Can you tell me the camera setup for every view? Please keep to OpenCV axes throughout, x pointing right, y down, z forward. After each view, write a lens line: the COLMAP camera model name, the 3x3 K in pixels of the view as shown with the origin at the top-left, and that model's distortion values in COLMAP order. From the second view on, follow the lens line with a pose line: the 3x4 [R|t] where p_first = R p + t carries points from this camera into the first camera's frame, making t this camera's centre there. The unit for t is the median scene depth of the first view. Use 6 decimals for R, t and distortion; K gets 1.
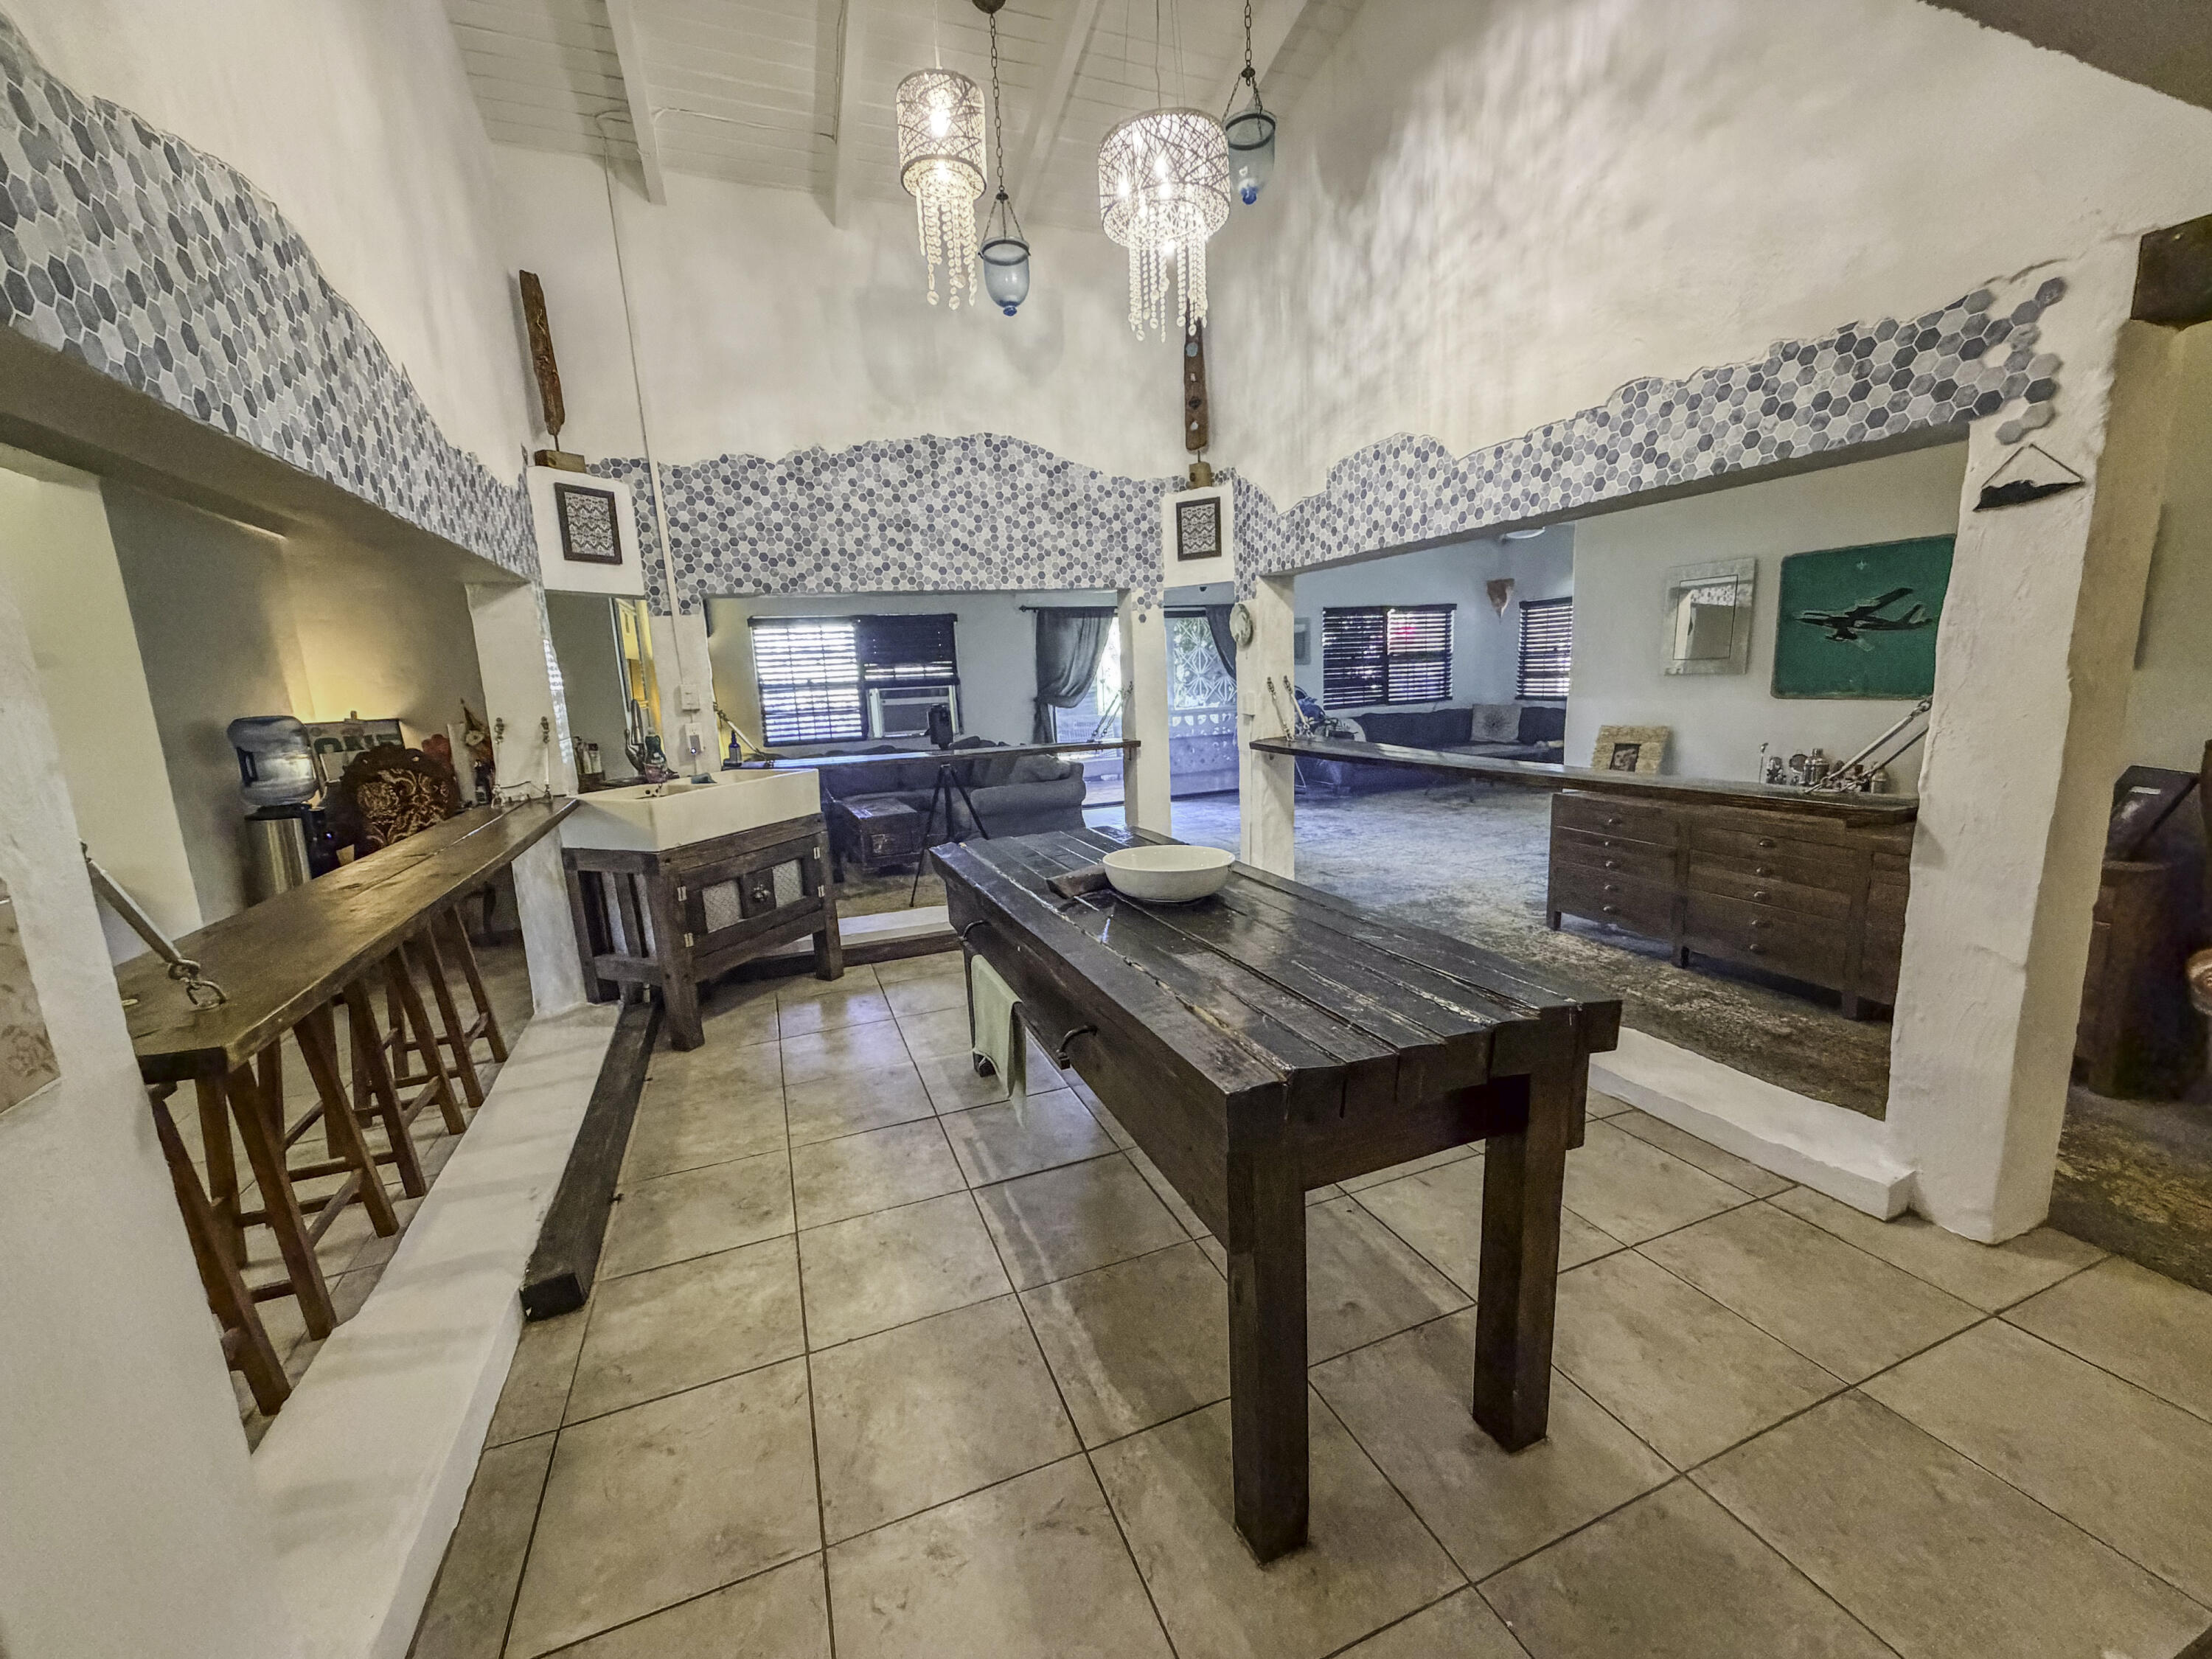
lens RADIAL K [[877.6, 0, 1099.6], [0, 877.6, 834.9], [0, 0, 1]] dist [-0.000062, 0.000628]
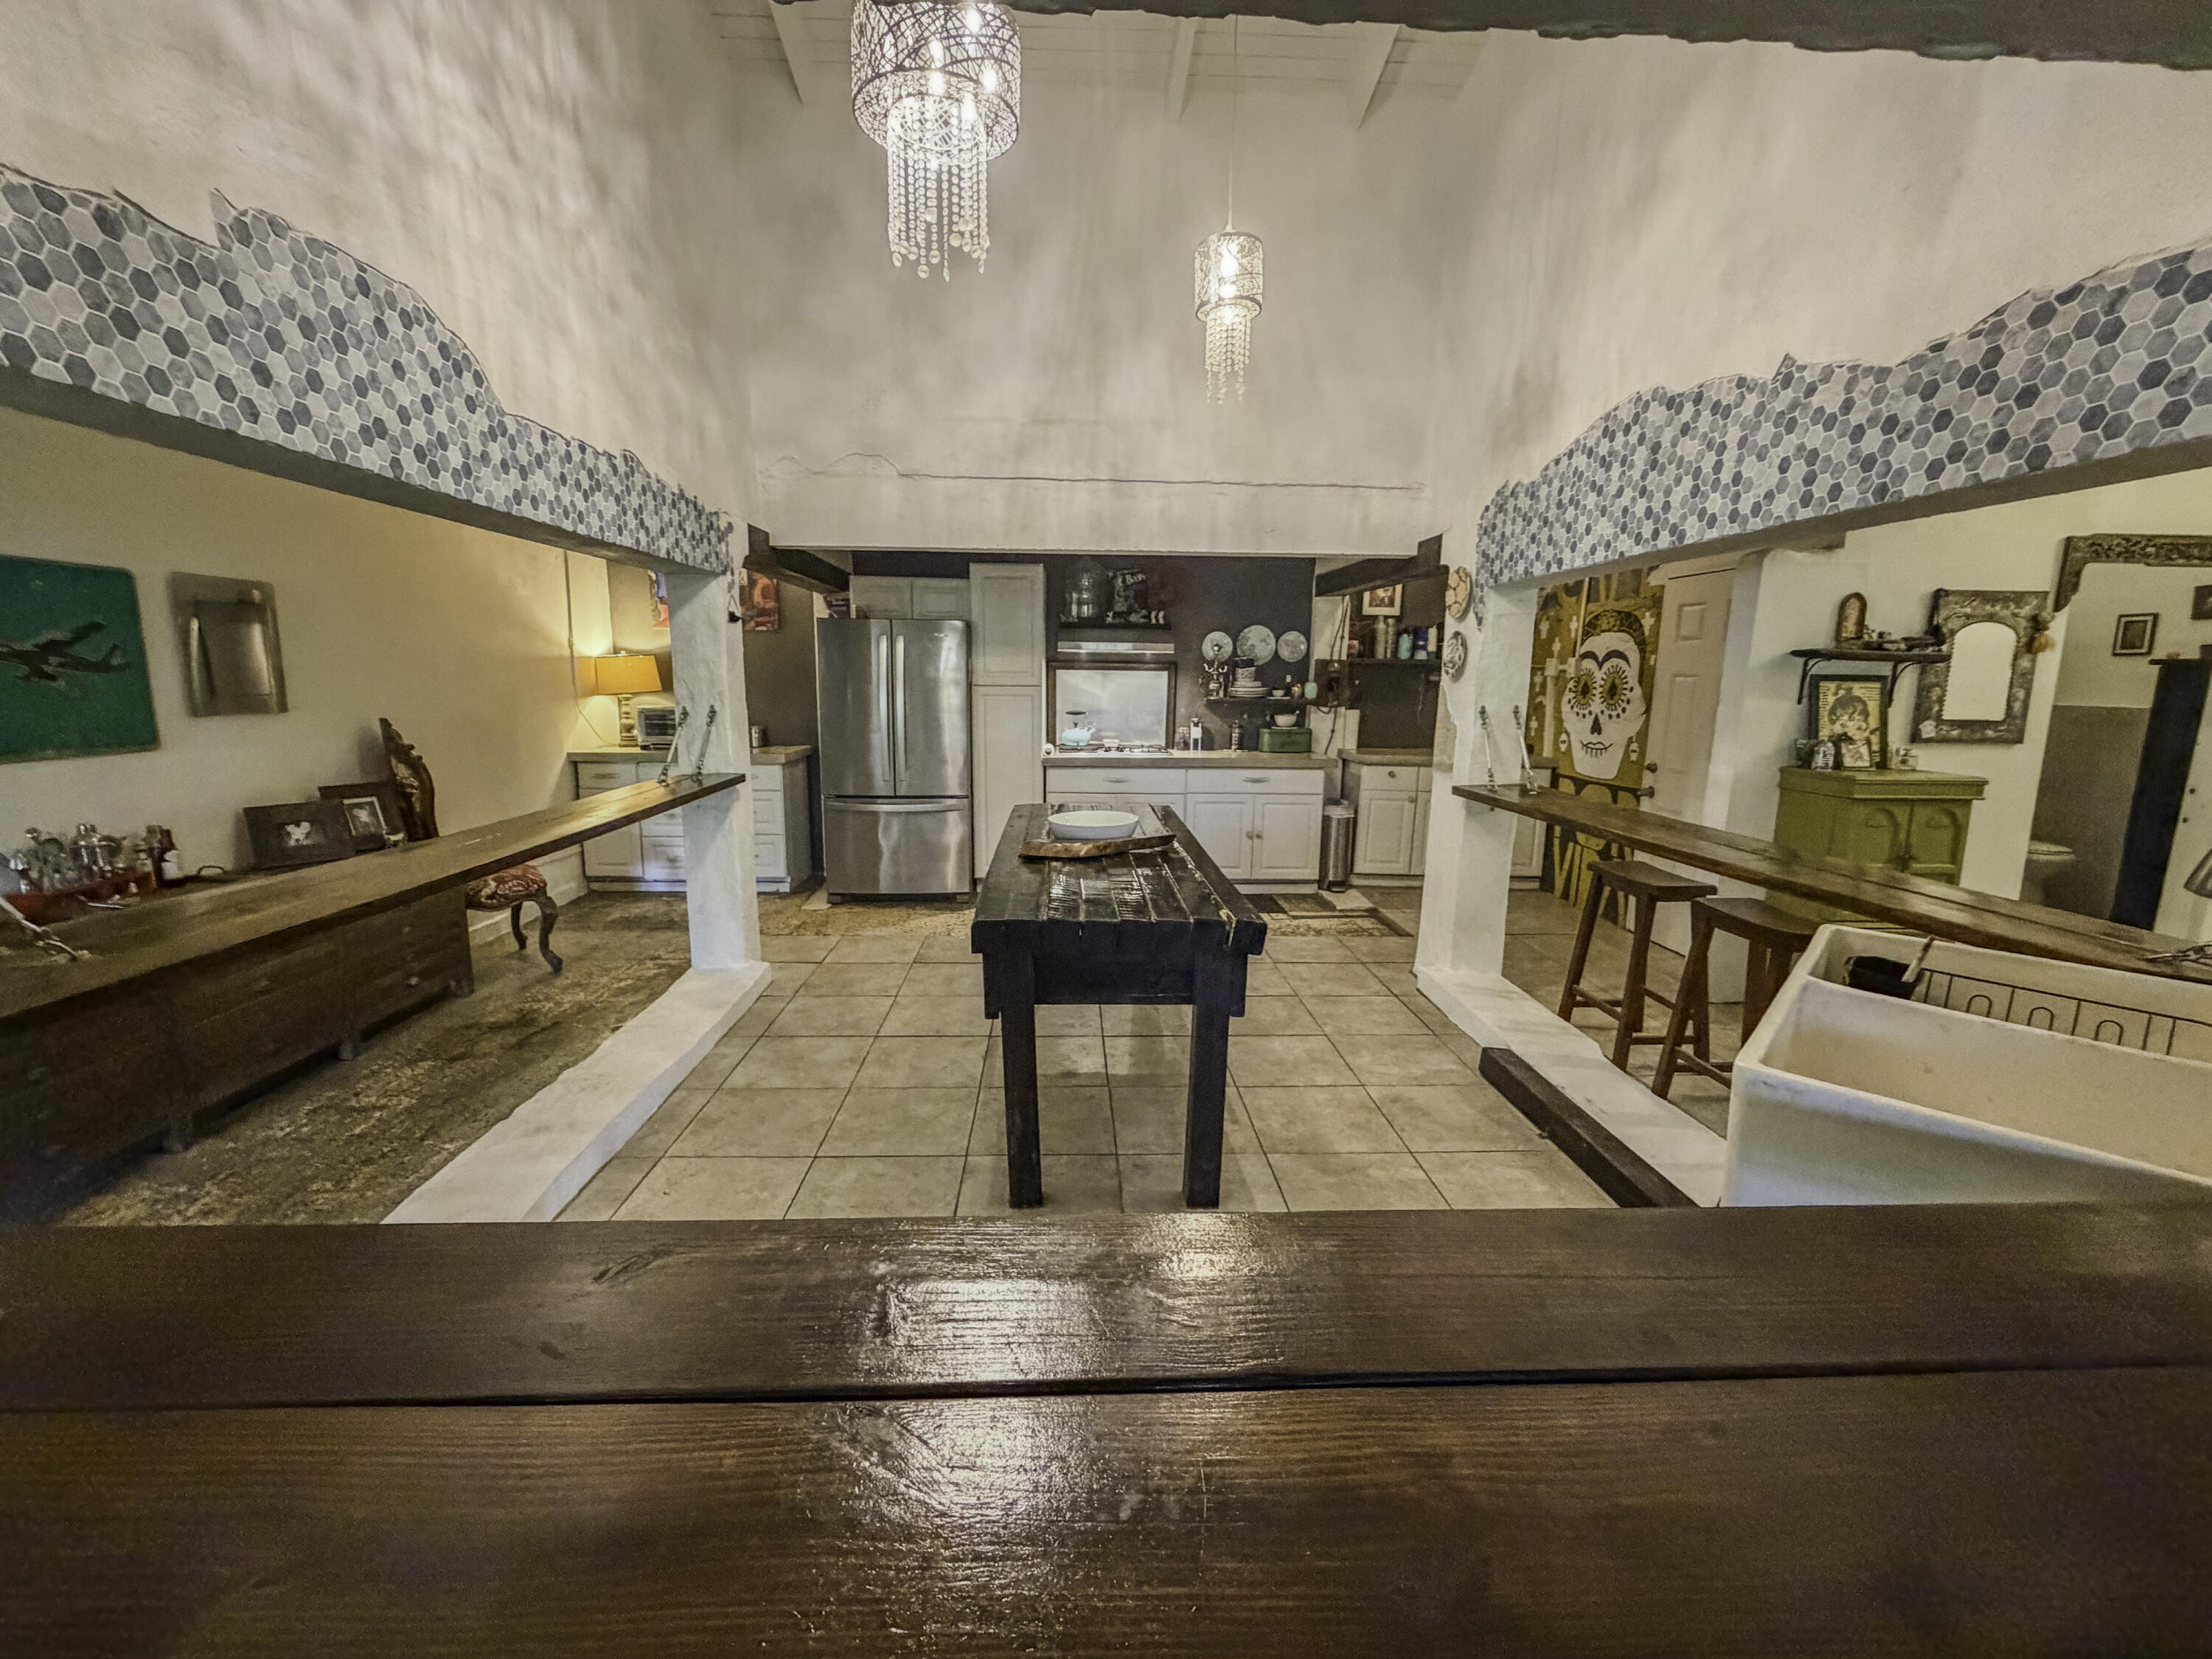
lens RADIAL K [[877.6, 0, 1103.5], [0, 877.6, 829.4], [0, 0, 1]] dist [-0.000062, 0.000628]
pose [[-0.943994, -0.025004, 0.329013, -0.261806], [0.089282, 0.940572, 0.327647, -0.272030], [-0.317653, 0.338672, -0.885662, 1.441148]]
